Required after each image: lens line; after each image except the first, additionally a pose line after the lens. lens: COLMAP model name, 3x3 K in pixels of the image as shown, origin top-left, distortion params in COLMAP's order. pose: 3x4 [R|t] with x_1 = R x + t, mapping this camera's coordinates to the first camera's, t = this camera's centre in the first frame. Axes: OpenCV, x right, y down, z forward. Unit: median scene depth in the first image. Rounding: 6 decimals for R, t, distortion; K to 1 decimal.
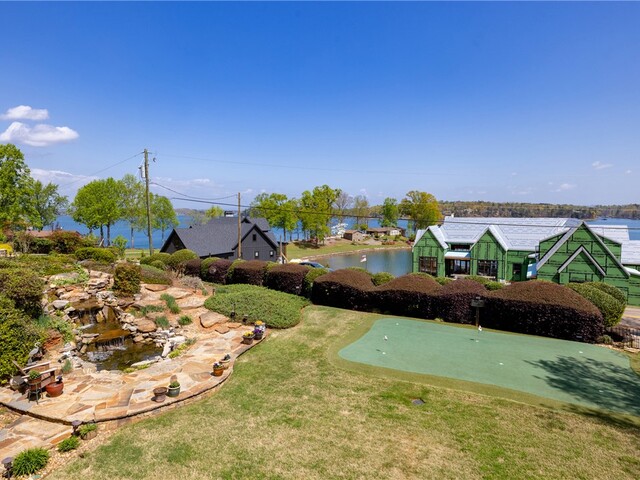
lens RADIAL K [[383.2, 0, 319.4], [0, 383.2, 240.4], [0, 0, 1]] dist [-0.000948, -0.000887]
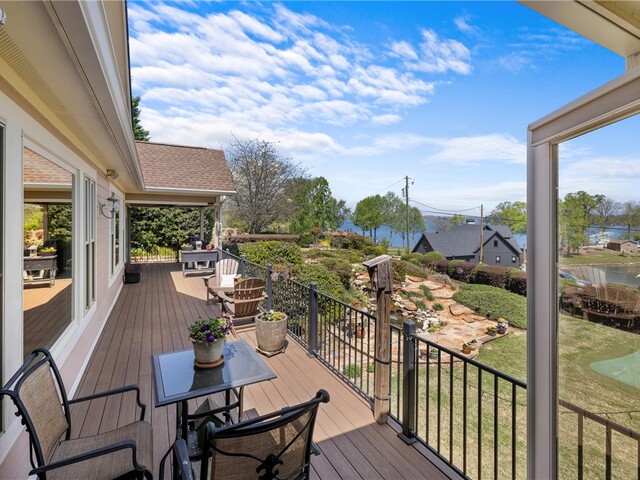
lens RADIAL K [[313.7, 0, 314.9], [0, 313.7, 221.7], [0, 0, 1]] dist [0.003974, 0.000334]
pose [[0.772210, 0.005904, -0.635341, 0.008513], [-0.045733, 0.997880, -0.046313, -0.012984], [0.633720, 0.064819, 0.770842, -0.100935]]
